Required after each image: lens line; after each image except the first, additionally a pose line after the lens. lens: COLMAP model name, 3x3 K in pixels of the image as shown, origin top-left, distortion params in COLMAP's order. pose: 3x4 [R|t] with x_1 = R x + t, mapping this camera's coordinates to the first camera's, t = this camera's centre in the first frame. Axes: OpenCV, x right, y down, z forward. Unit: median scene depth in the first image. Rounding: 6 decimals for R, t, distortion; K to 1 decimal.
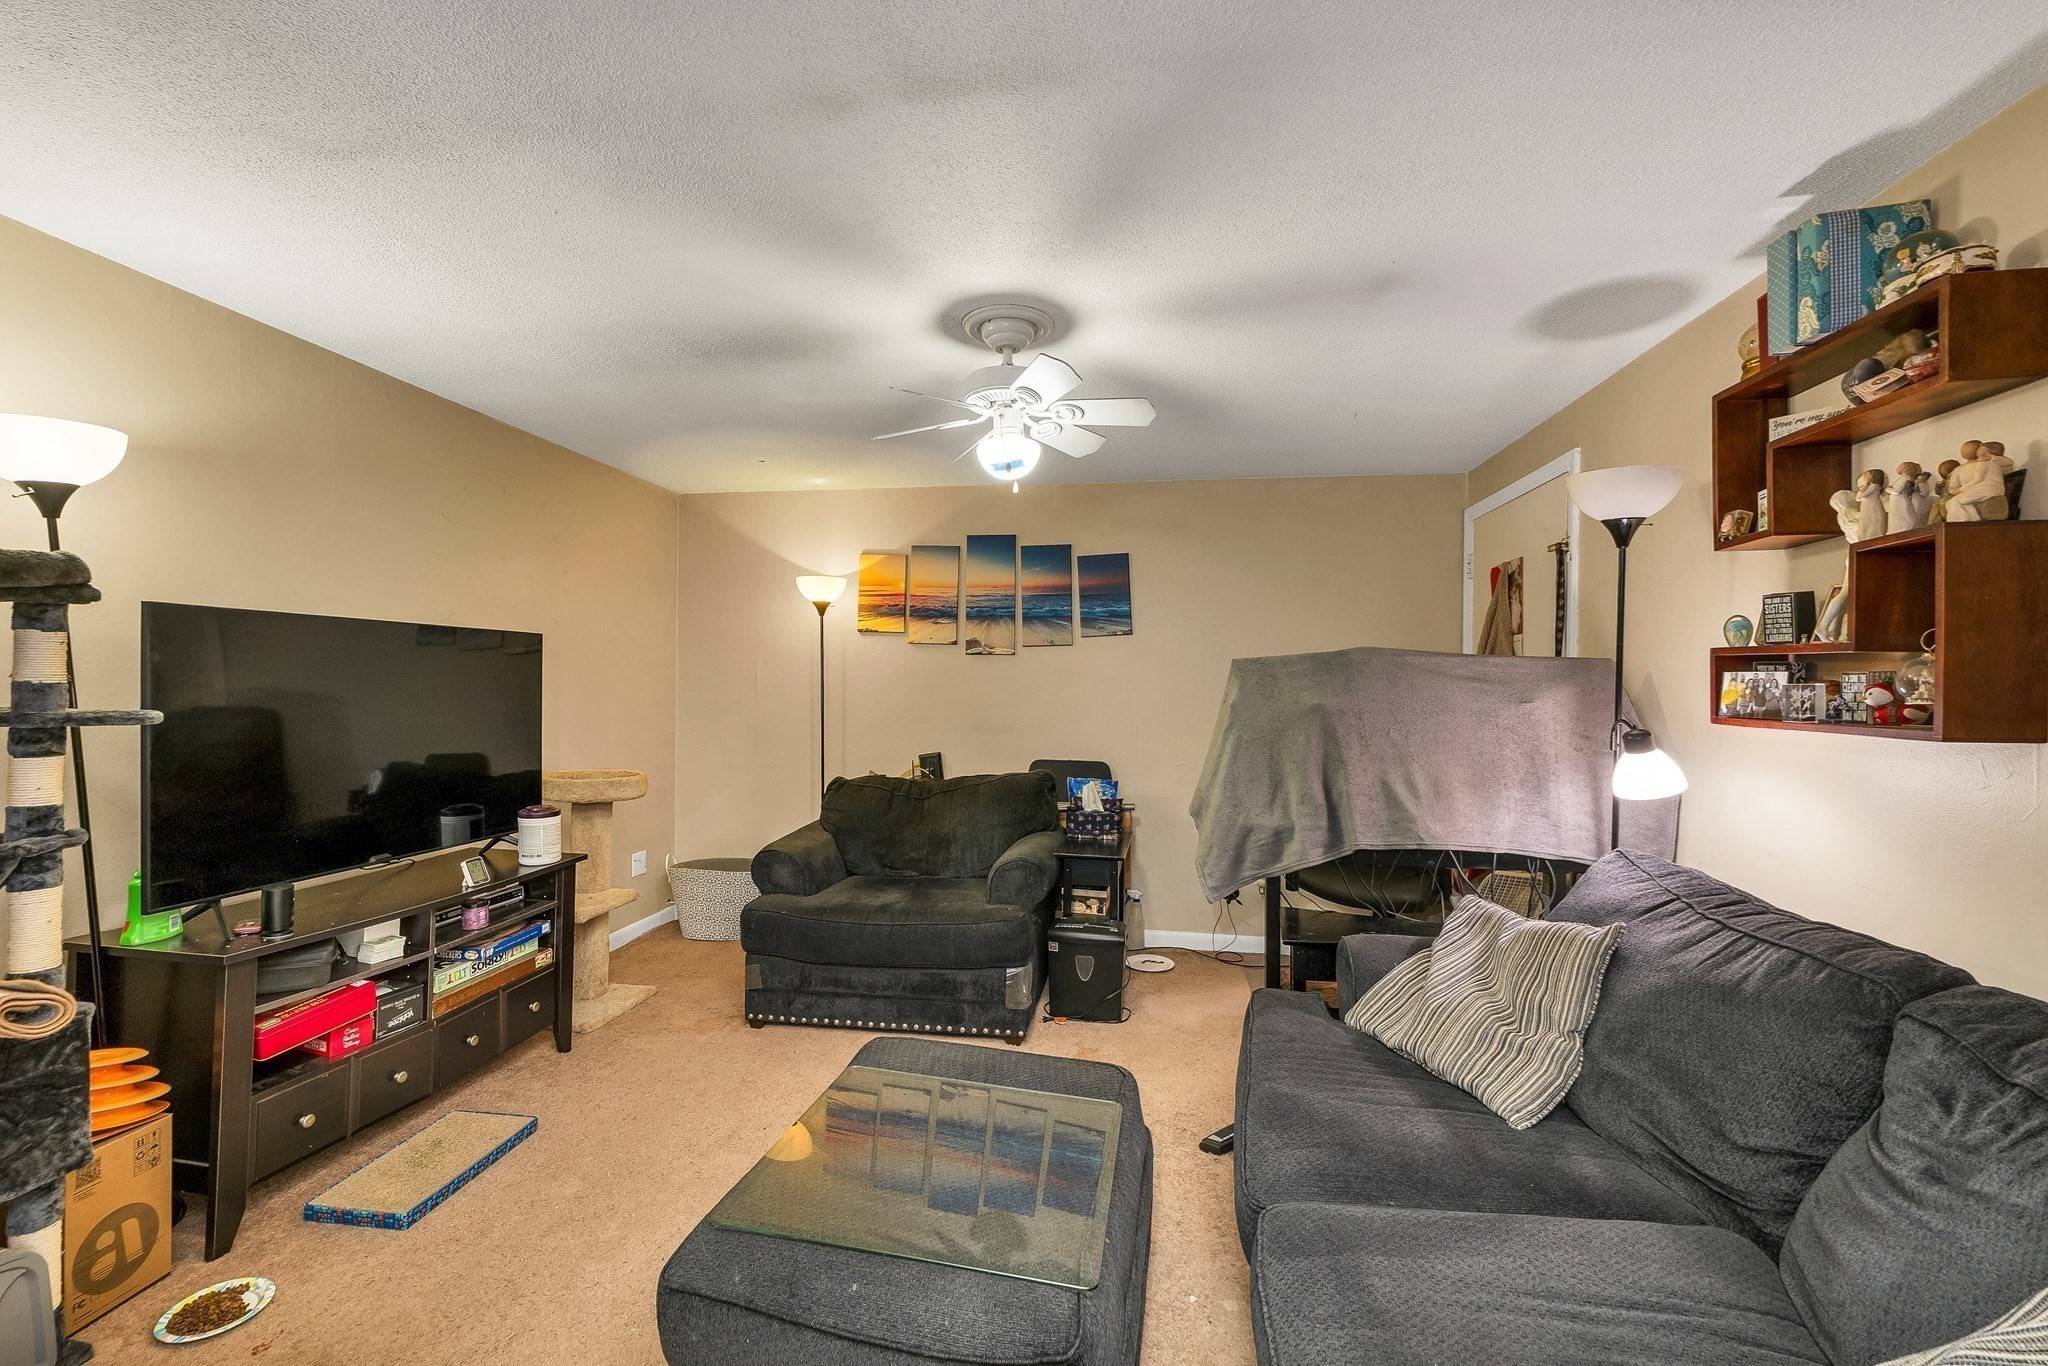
lens RADIAL K [[835.5, 0, 1024.8], [0, 835.5, 682.2], [0, 0, 1]] dist [0.001584, 0.000153]
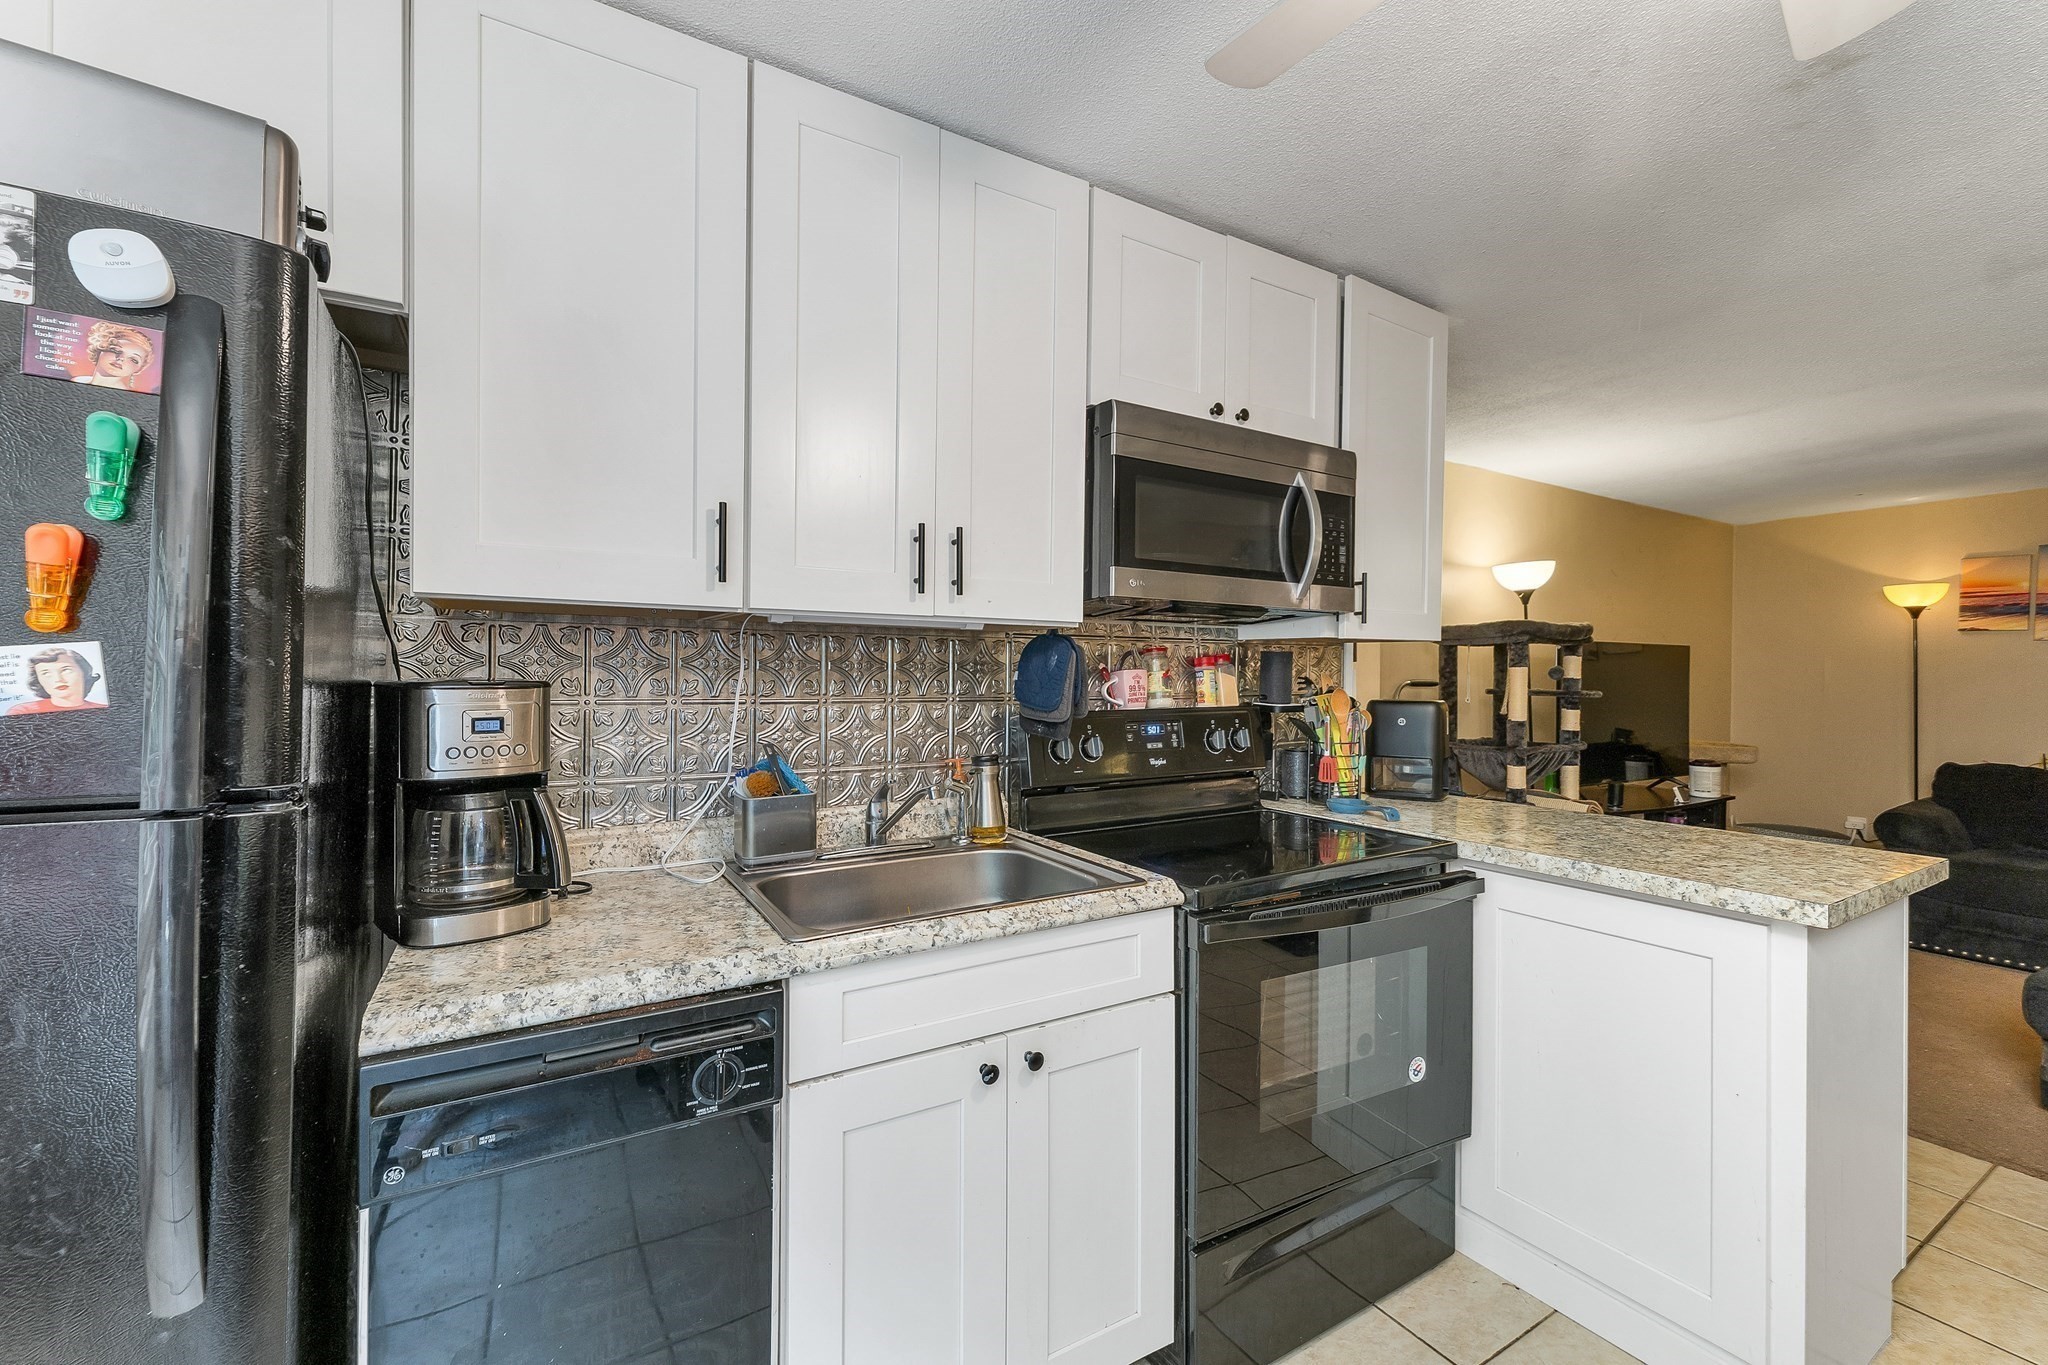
lens RADIAL K [[835.5, 0, 1021.6], [0, 835.5, 675.8], [0, 0, 1]] dist [0.001584, 0.000153]
pose [[0.615618, -0.006068, -0.788021, -0.107766], [-0.000300, 0.999968, -0.007934, 0.006089], [0.788044, 0.005121, 0.615597, -0.697138]]
